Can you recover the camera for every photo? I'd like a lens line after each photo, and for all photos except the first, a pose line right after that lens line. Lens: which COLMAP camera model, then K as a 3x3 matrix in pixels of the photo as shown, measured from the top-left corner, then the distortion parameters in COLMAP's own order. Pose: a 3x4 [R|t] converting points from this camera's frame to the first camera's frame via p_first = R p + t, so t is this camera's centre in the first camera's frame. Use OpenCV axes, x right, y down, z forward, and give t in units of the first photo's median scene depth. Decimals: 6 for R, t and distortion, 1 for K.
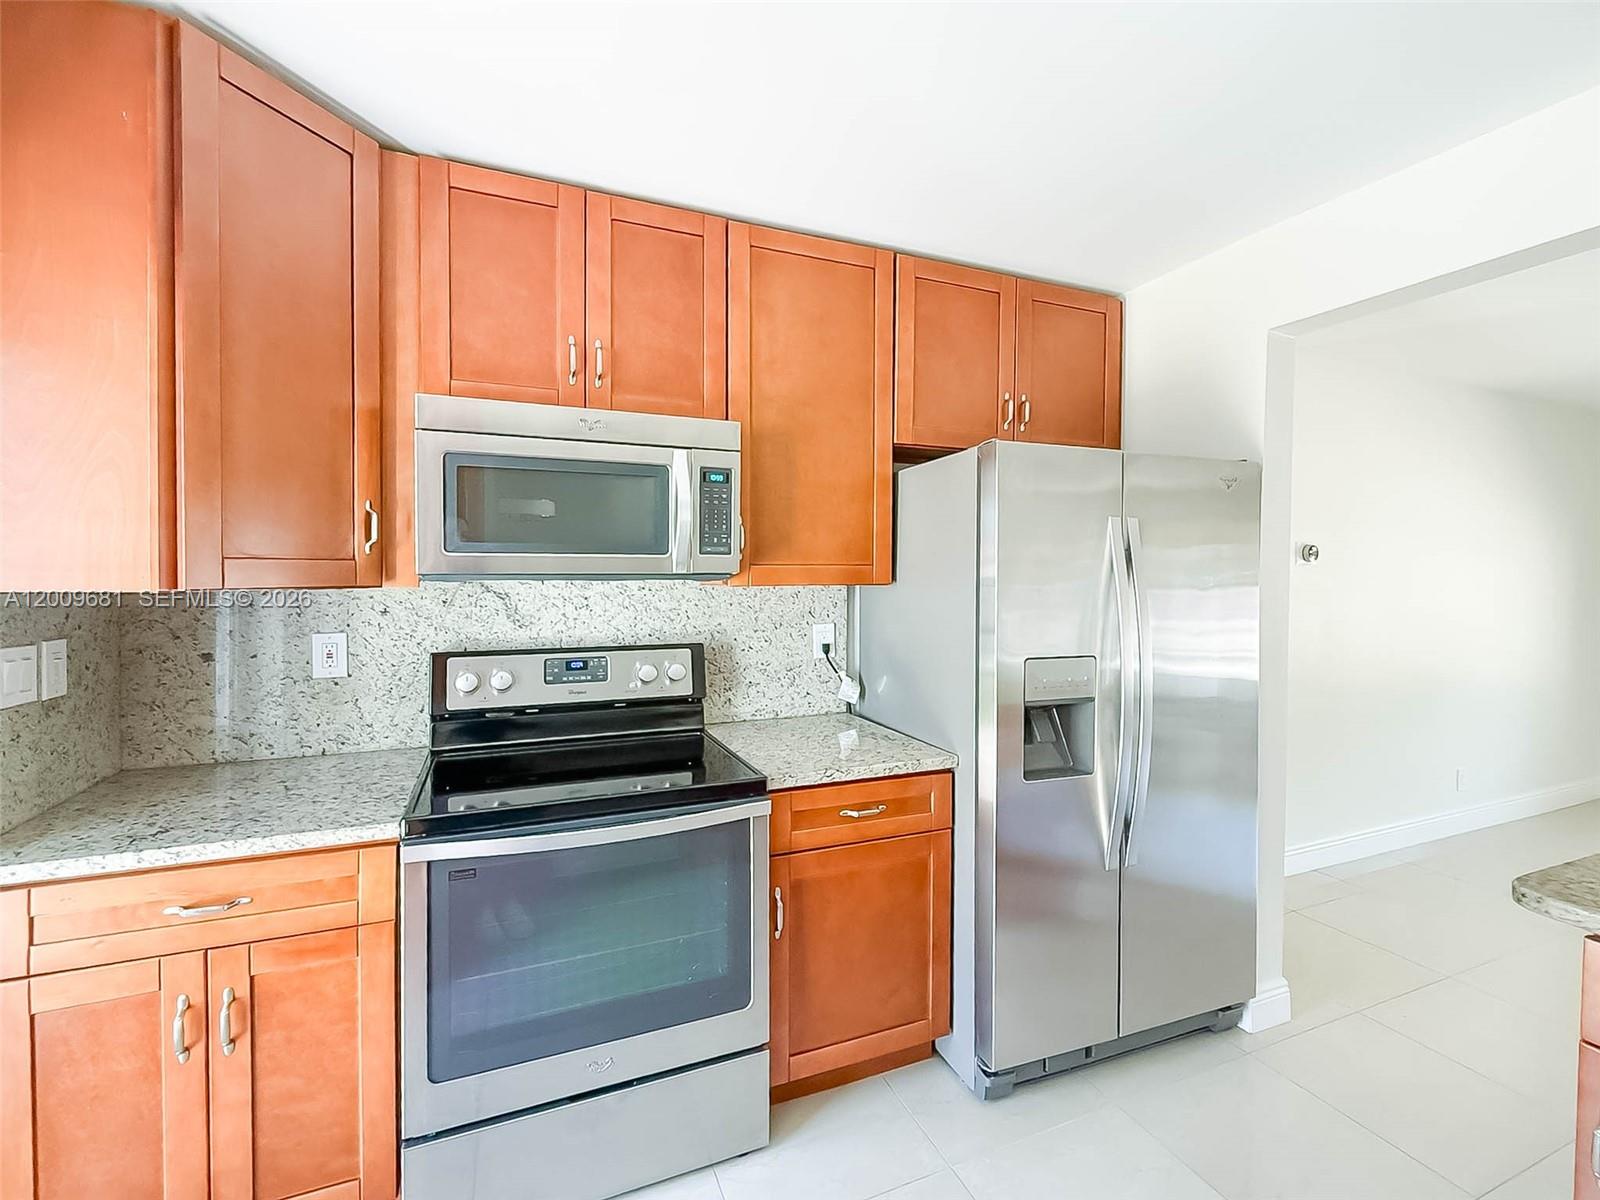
lens RADIAL K [[662.8, 0, 793.9], [0, 662.8, 596.2], [0, 0, 1]] dist [-0.001778, -0.000179]
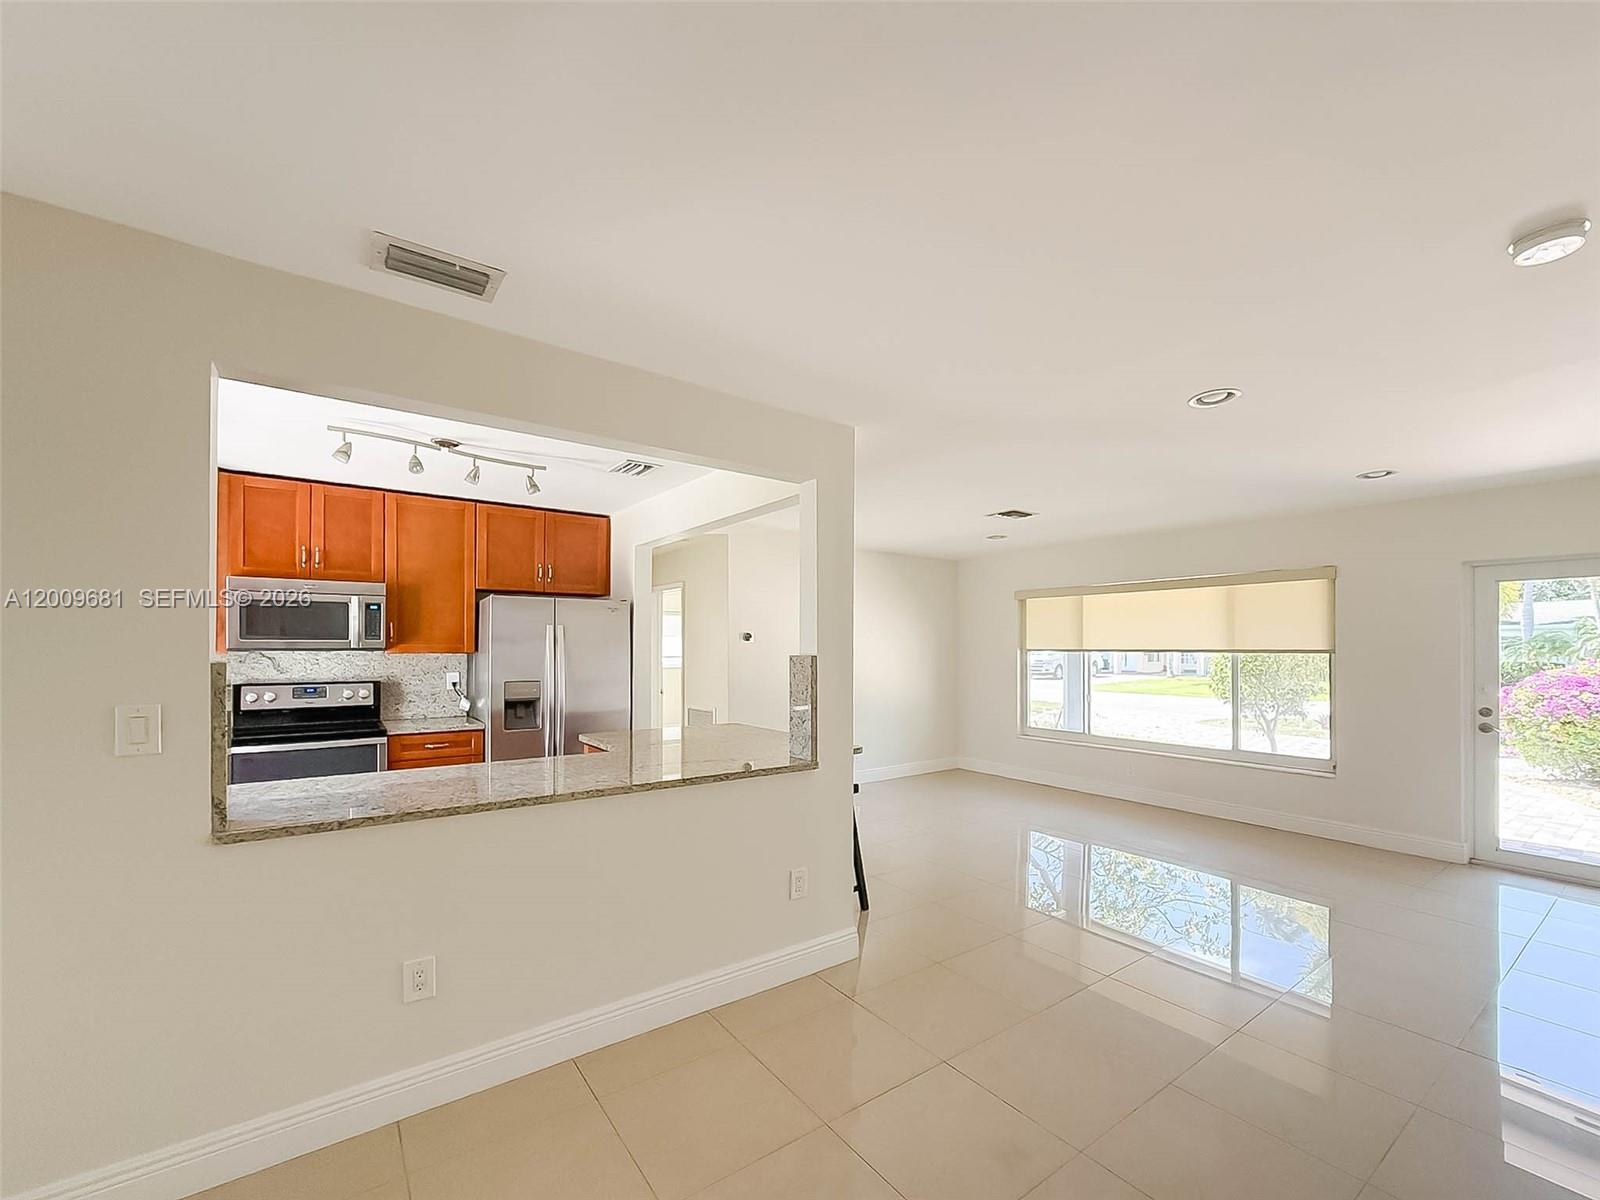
lens RADIAL K [[651.4, 0, 783.3], [0, 651.4, 655.6], [0, 0, 1]] dist [-0.000848, 0.000141]
pose [[0.978720, -0.002308, 0.205188, 0.755372], [0.006396, 0.999794, -0.019260, 0.042087], [-0.205101, 0.020163, 0.978533, -1.413002]]
